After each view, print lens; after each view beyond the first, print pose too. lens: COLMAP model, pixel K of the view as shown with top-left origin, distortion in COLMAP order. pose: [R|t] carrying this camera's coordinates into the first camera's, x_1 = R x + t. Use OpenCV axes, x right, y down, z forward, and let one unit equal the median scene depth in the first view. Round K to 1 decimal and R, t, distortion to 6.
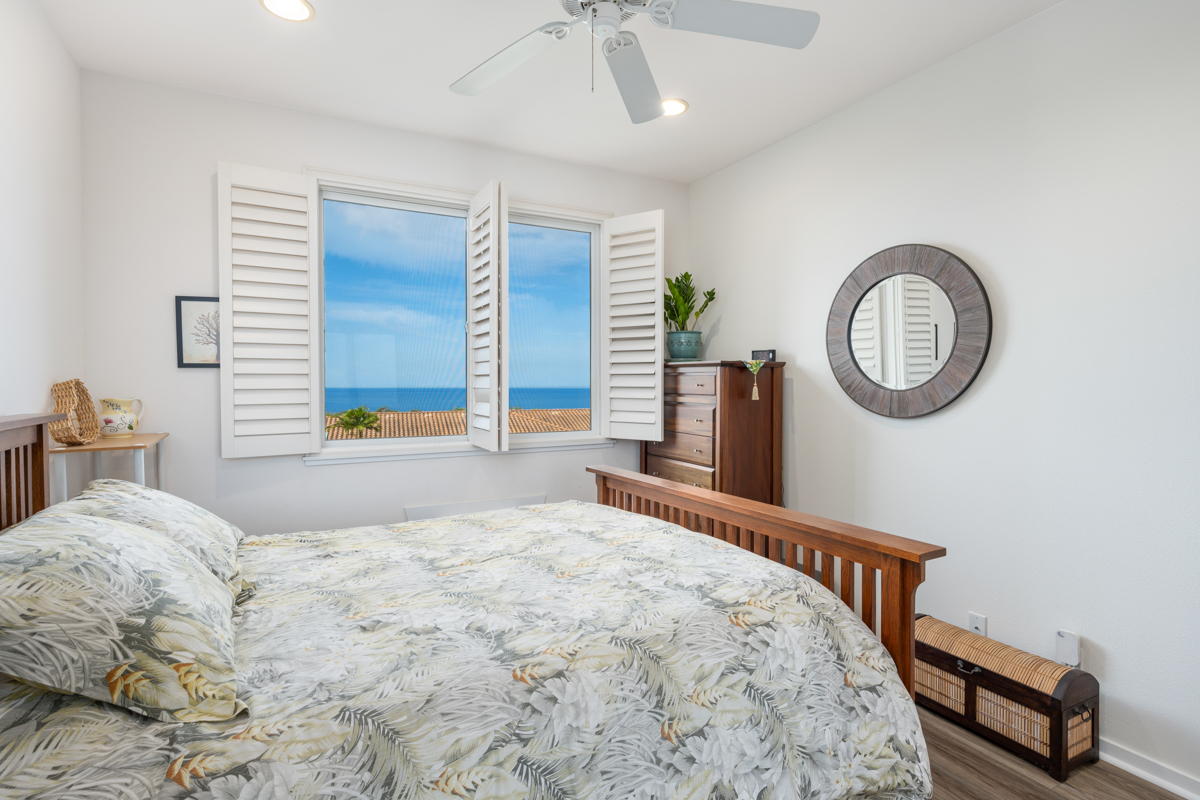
lens RADIAL K [[610.0, 0, 601.9], [0, 610.0, 388.1], [0, 0, 1]] dist [-0.001657, -0.000999]
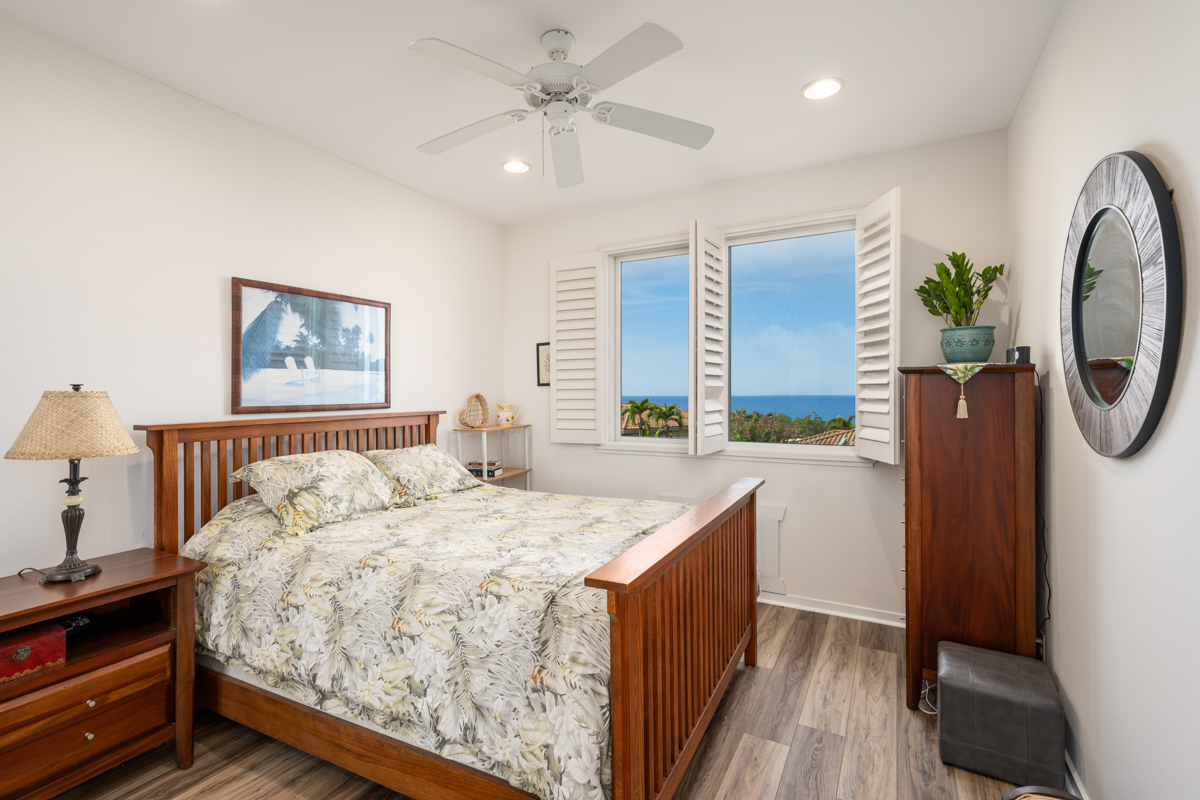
lens RADIAL K [[557.0, 0, 555.5], [0, 557.0, 389.0], [0, 0, 1]] dist [-0.006631, 0.000475]
pose [[0.510850, -0.009570, -0.859617, 1.018535], [-0.003460, 0.999907, -0.013188, -0.008961], [0.859663, 0.009711, 0.510769, 0.418305]]
